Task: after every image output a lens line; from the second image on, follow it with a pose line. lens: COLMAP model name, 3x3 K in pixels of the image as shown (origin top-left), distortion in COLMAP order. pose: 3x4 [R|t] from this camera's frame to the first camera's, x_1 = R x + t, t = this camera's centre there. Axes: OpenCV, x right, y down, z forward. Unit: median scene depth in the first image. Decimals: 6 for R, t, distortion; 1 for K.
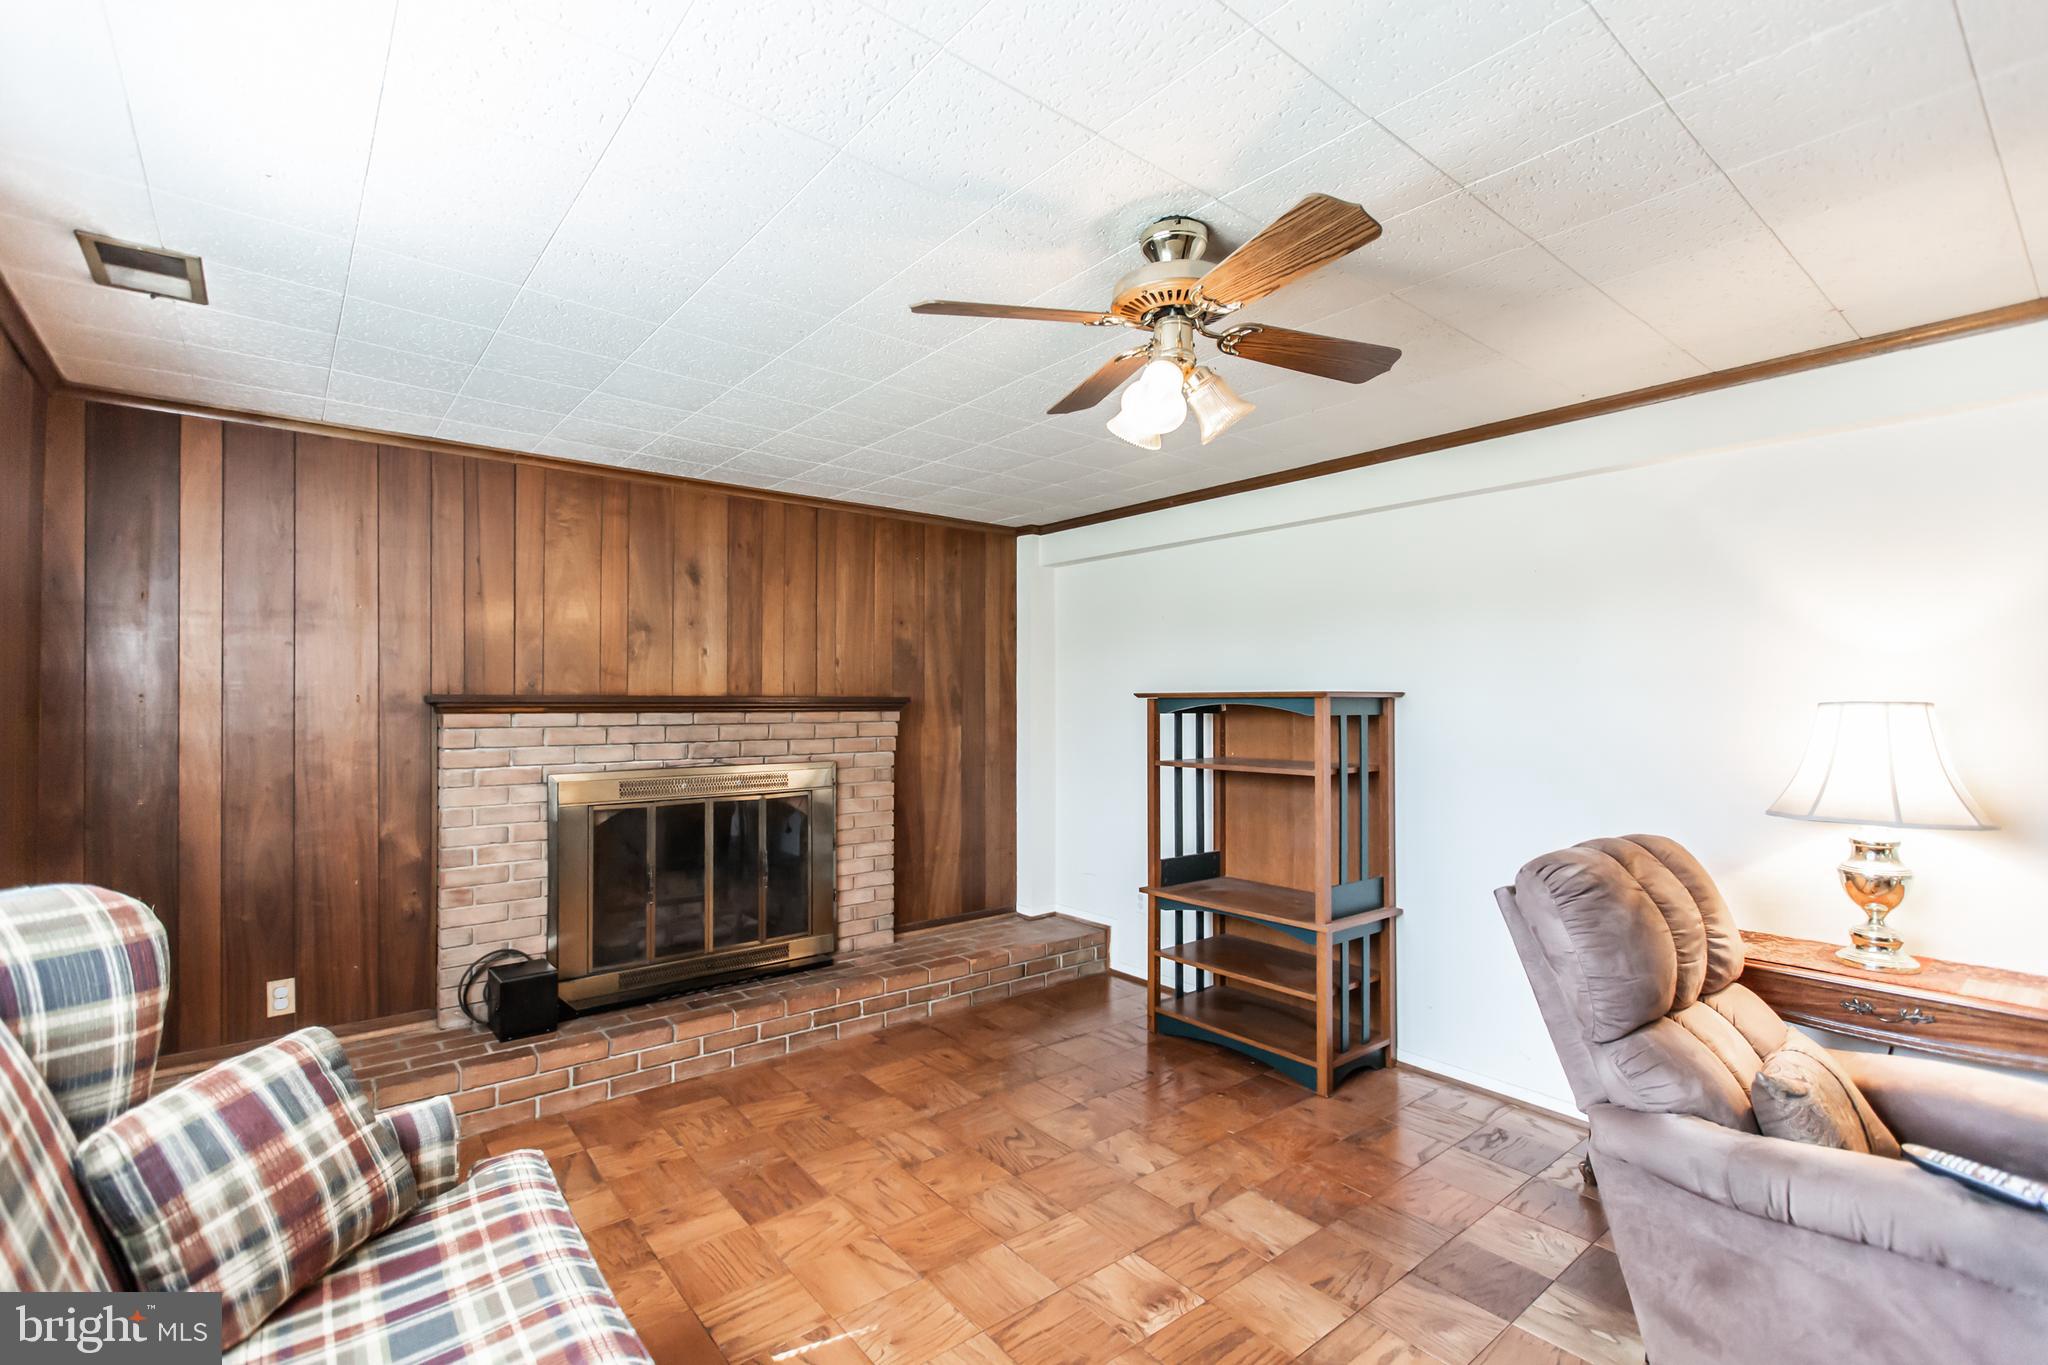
lens RADIAL K [[911.7, 0, 1023.4], [0, 911.7, 699.5], [0, 0, 1]] dist [-0.000216, 0.000012]
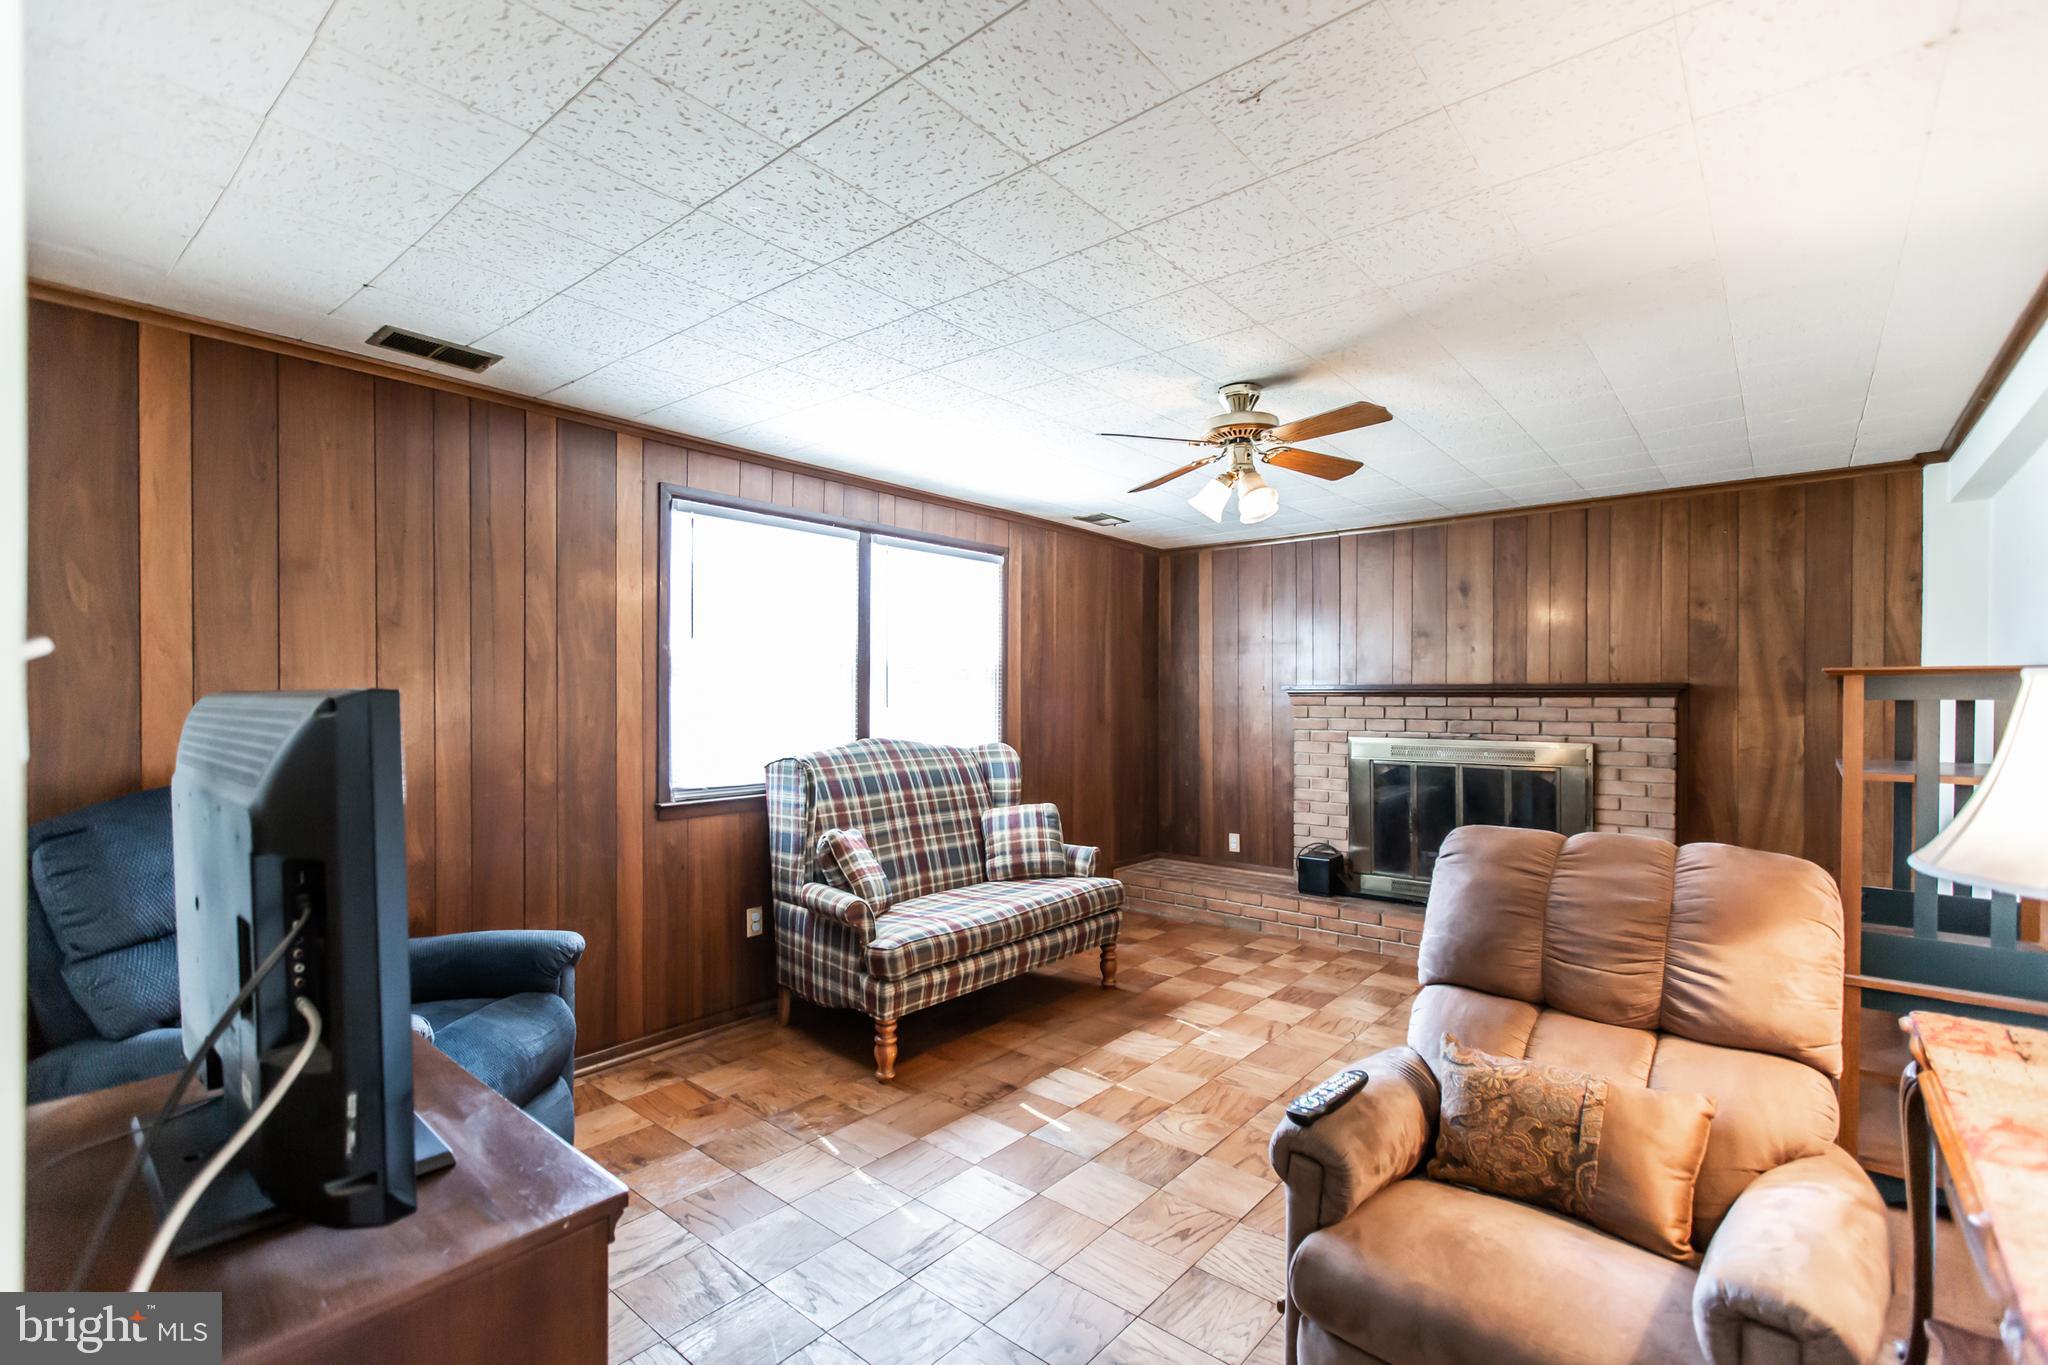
lens RADIAL K [[916.0, 0, 1018.5], [0, 916.0, 706.8], [0, 0, 1]] dist [0.001331, -0.000022]
pose [[0.185726, 0.010647, -0.982544, 0.804505], [0.003367, 0.999929, 0.011471, 0.011218], [0.982596, -0.005439, 0.185677, 0.152845]]
